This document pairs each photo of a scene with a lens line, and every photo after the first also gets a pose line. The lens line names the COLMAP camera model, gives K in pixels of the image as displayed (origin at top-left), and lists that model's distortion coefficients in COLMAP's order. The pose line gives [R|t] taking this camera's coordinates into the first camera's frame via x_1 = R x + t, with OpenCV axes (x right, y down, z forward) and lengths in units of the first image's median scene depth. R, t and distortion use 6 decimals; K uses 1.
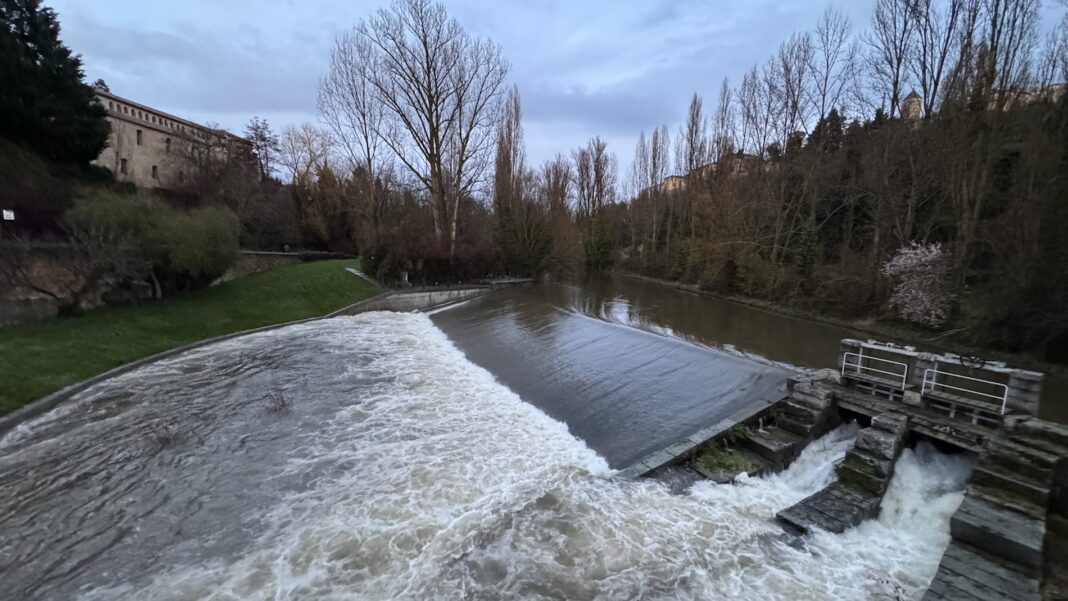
lens RADIAL K [[426.1, 0, 534.0], [0, 426.1, 300.5], [0, 0, 1]] dist [0.001442, 0.000030]
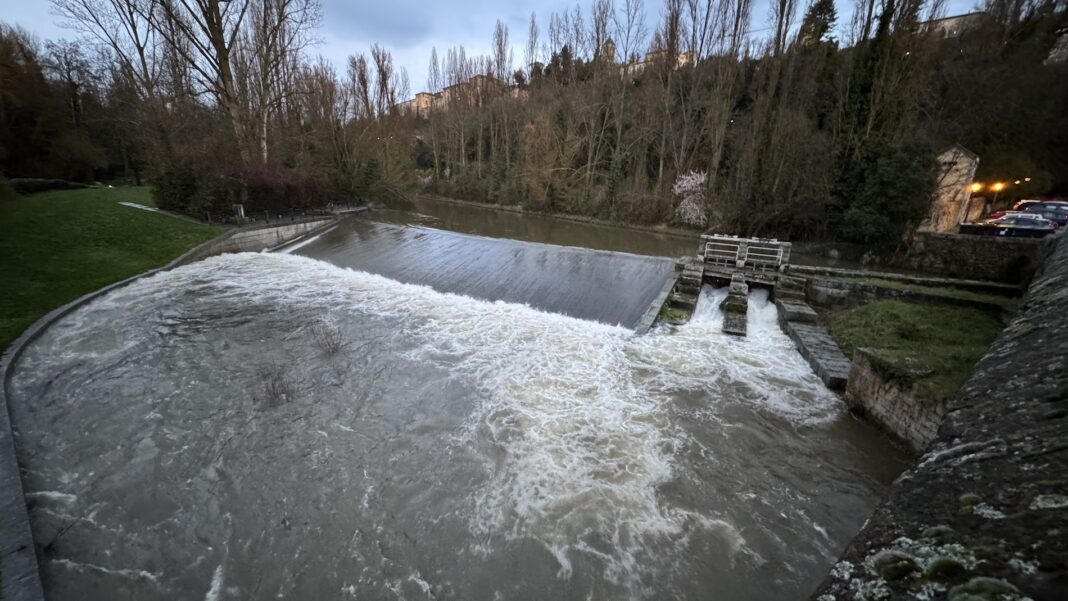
lens RADIAL K [[426.1, 0, 534.0], [0, 426.1, 300.5], [0, 0, 1]] dist [0.001442, 0.000030]
pose [[0.842558, -0.155633, 0.515630, -0.296896], [0.062905, 0.979225, 0.192770, -0.008445], [-0.534920, -0.129984, 0.834844, -0.023449]]
